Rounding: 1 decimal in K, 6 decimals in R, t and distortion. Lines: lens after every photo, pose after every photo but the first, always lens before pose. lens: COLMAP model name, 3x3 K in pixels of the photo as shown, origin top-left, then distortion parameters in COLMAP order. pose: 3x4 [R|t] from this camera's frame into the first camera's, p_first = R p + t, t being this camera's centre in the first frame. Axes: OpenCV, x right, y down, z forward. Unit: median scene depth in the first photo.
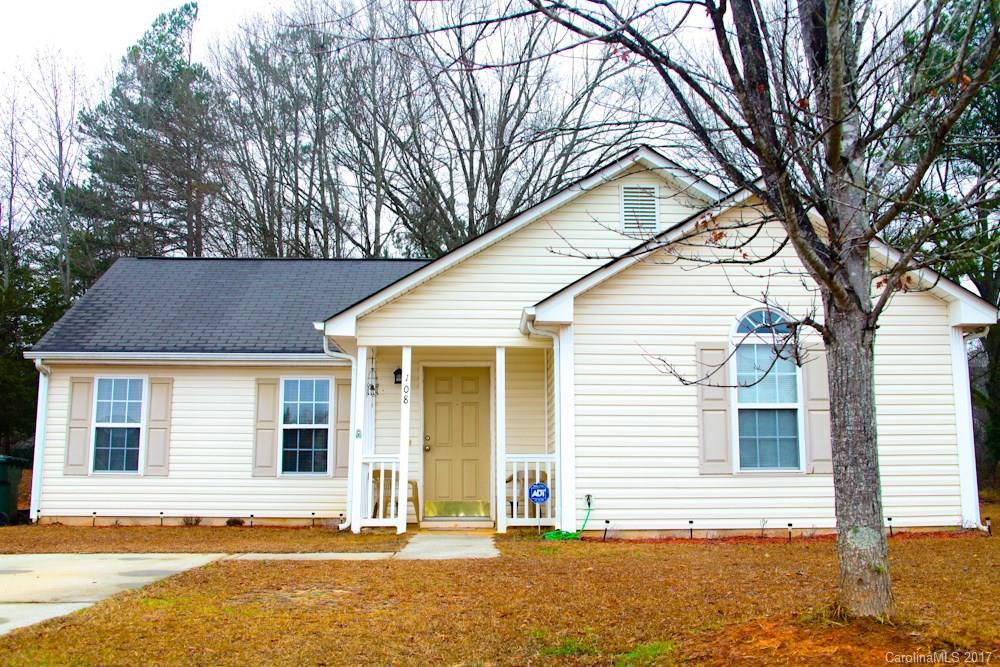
lens RADIAL K [[957.3, 0, 500.1], [0, 957.3, 334.4], [0, 0, 1]] dist [-0.046186, 0.000000]
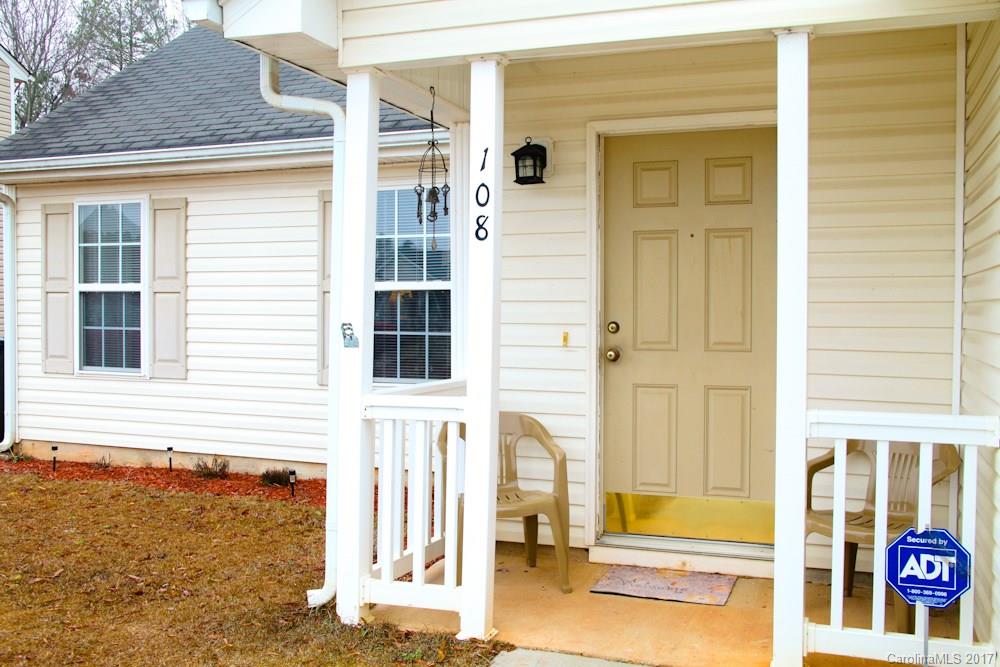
lens RADIAL K [[957.3, 0, 499.0], [0, 957.3, 332.9], [0, 0, 1]] dist [-0.046186, 0.000000]
pose [[0.924117, 0.012929, -0.381892, 0.023799], [0.057532, 0.983326, 0.172509, 0.039052], [0.377754, -0.181389, 0.907965, 0.579497]]
